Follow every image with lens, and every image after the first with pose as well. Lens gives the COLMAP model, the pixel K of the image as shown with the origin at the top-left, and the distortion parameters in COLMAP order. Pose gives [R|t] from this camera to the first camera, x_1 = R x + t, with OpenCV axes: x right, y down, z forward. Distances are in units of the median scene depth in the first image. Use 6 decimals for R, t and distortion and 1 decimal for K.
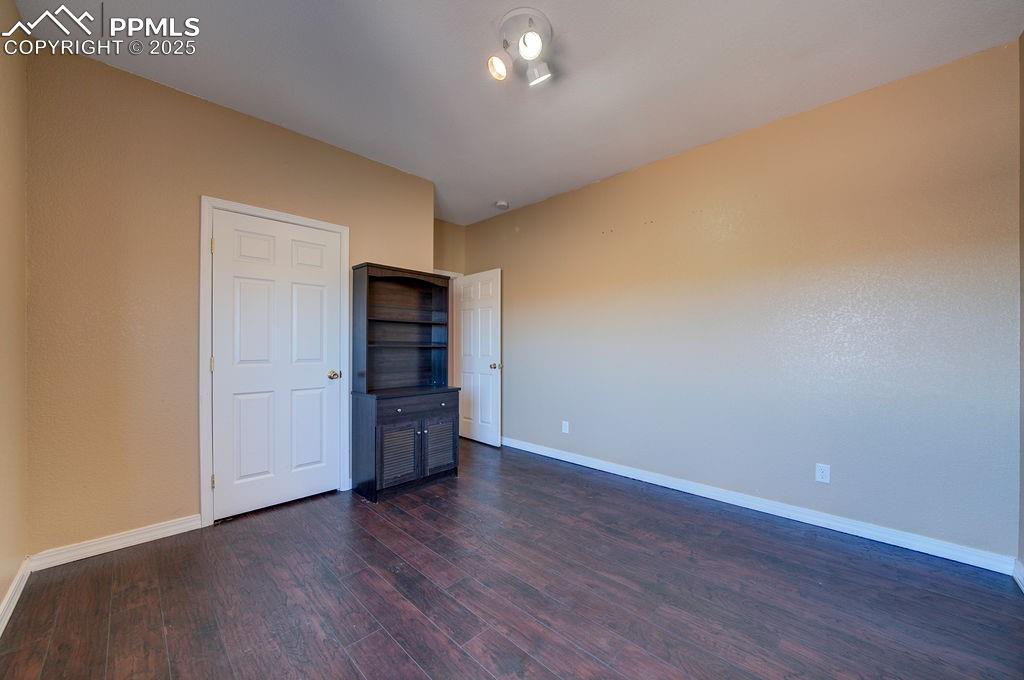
lens RADIAL K [[379.6, 0, 517.1], [0, 379.6, 348.3], [0, 0, 1]] dist [-0.012176, 0.000275]
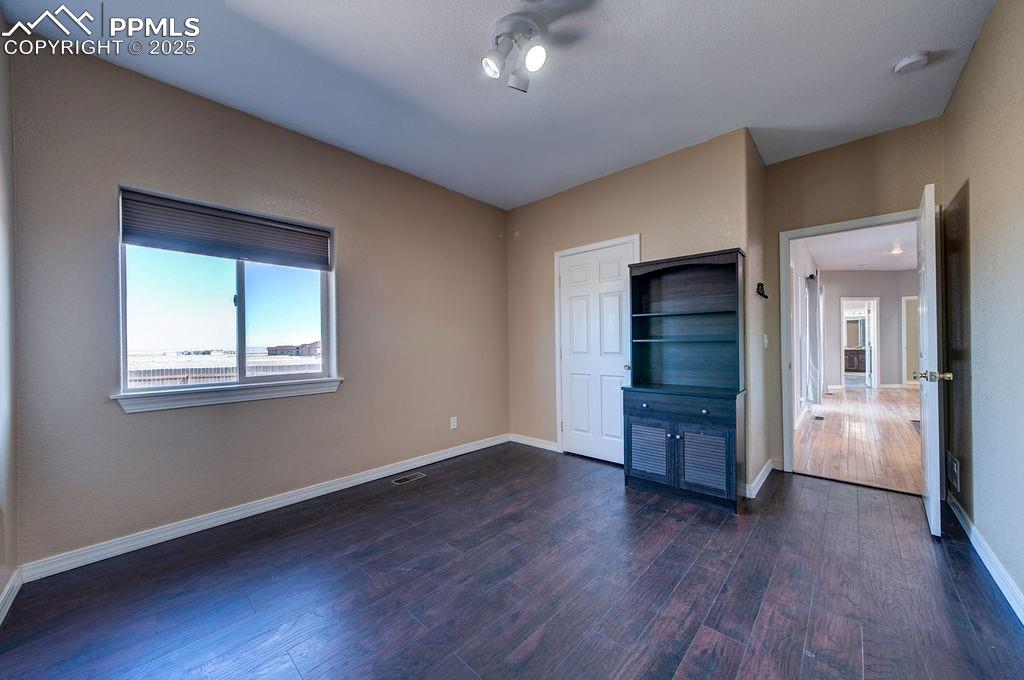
lens RADIAL K [[379.6, 0, 501.9], [0, 379.6, 339.4], [0, 0, 1]] dist [-0.012176, 0.000275]
pose [[-0.006847, -0.012442, -0.999899, 0.715023], [0.003518, 0.999916, -0.012466, 0.000420], [0.999970, -0.003603, -0.006803, 0.649023]]
